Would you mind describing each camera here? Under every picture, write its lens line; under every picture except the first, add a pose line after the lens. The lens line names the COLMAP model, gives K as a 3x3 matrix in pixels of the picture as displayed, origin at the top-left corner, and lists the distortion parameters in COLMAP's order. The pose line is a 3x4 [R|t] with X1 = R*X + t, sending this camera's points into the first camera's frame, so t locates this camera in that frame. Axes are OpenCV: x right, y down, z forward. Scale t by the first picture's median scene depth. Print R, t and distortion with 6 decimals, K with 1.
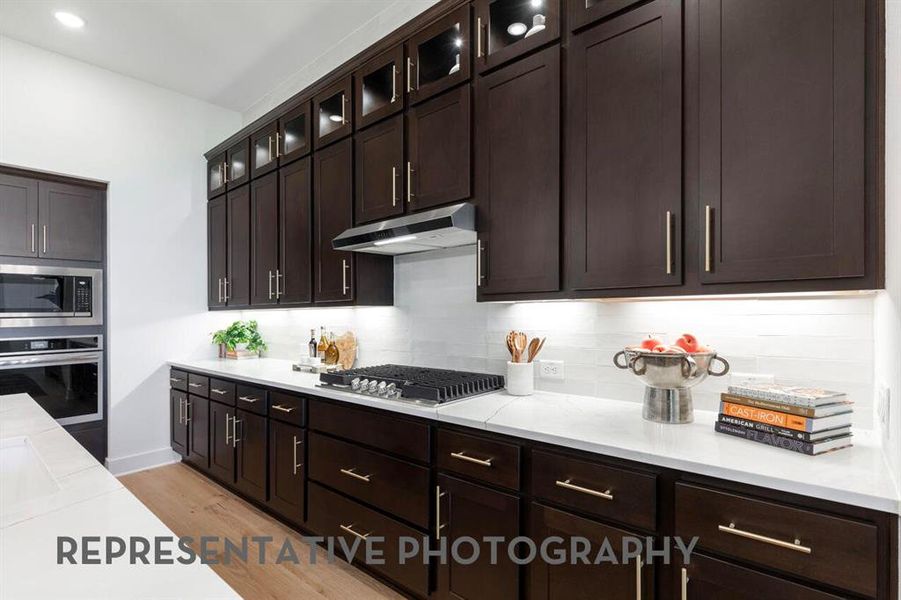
lens RADIAL K [[434.1, 0, 448.9], [0, 434.1, 318.6], [0, 0, 1]] dist [0.000894, 0.000150]
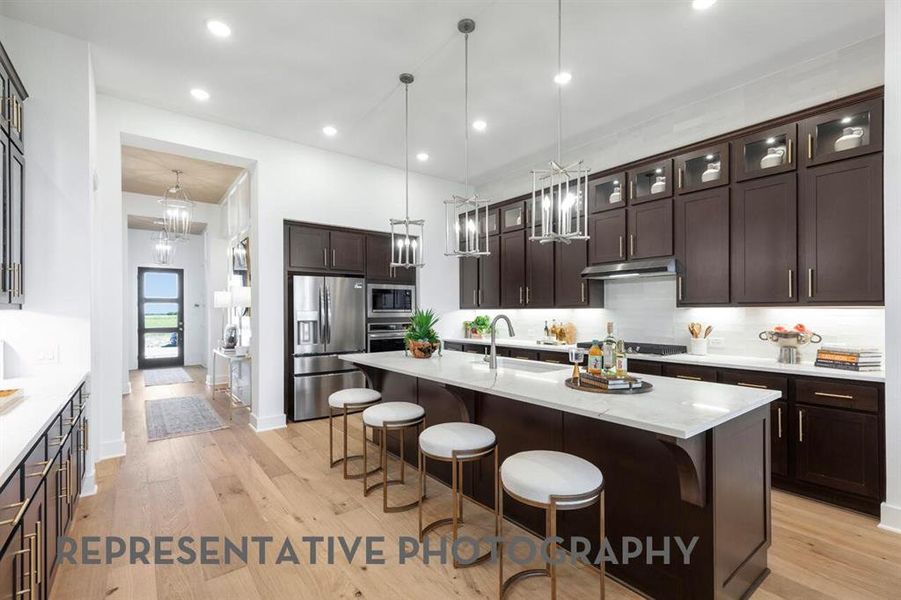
lens RADIAL K [[402.1, 0, 447.0], [0, 402.1, 308.2], [0, 0, 1]] dist [0.002712, 0.000068]
pose [[0.979669, 0.009501, -0.200397, -0.562517], [-0.013515, 0.999734, -0.018672, 0.013506], [0.200166, 0.021001, 0.979537, -0.963769]]
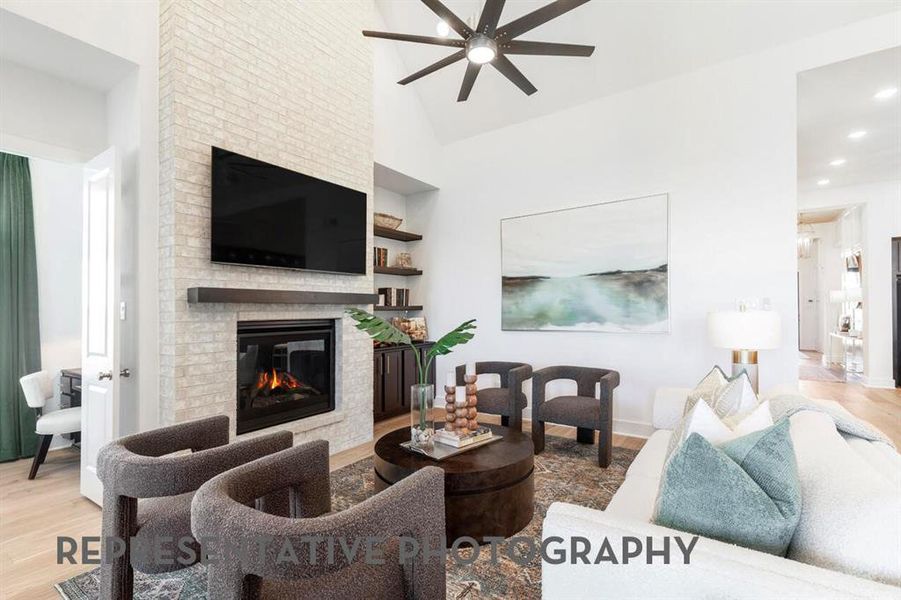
lens RADIAL K [[407.1, 0, 452.2], [0, 407.1, 305.7], [0, 0, 1]] dist [0.002554, 0.000416]
pose [[0.110132, 0.000152, -0.993917, 0.787789], [-0.006351, 0.999980, -0.000551, 0.032273], [0.993897, 0.006373, 0.110131, -2.587225]]
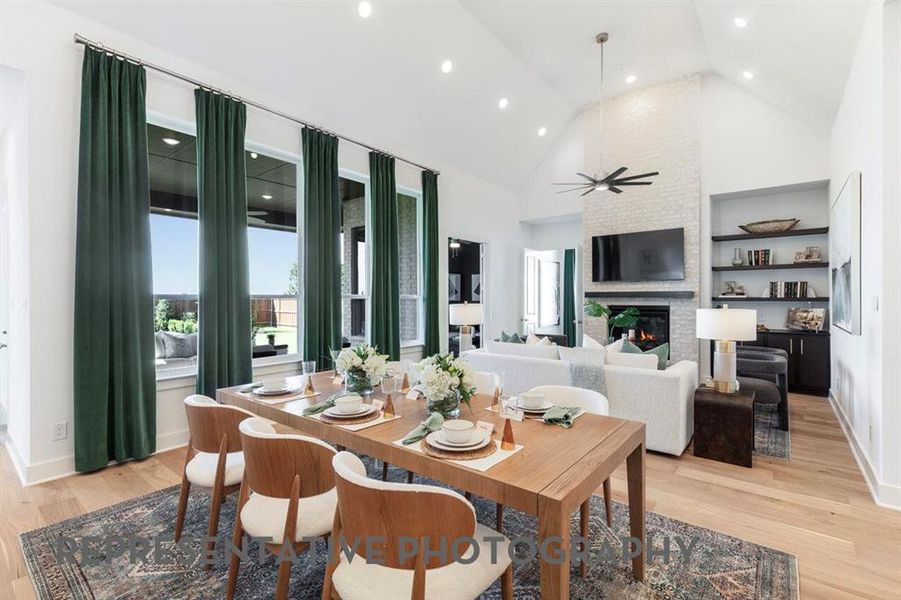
lens RADIAL K [[411.8, 0, 450.4], [0, 411.8, 297.3], [0, 0, 1]] dist [0.001039, 0.000185]
pose [[-0.999538, 0.017109, -0.025138, 0.665620], [0.016667, 0.999705, 0.017670, -0.058841], [0.025433, 0.017243, -0.999528, 0.260520]]
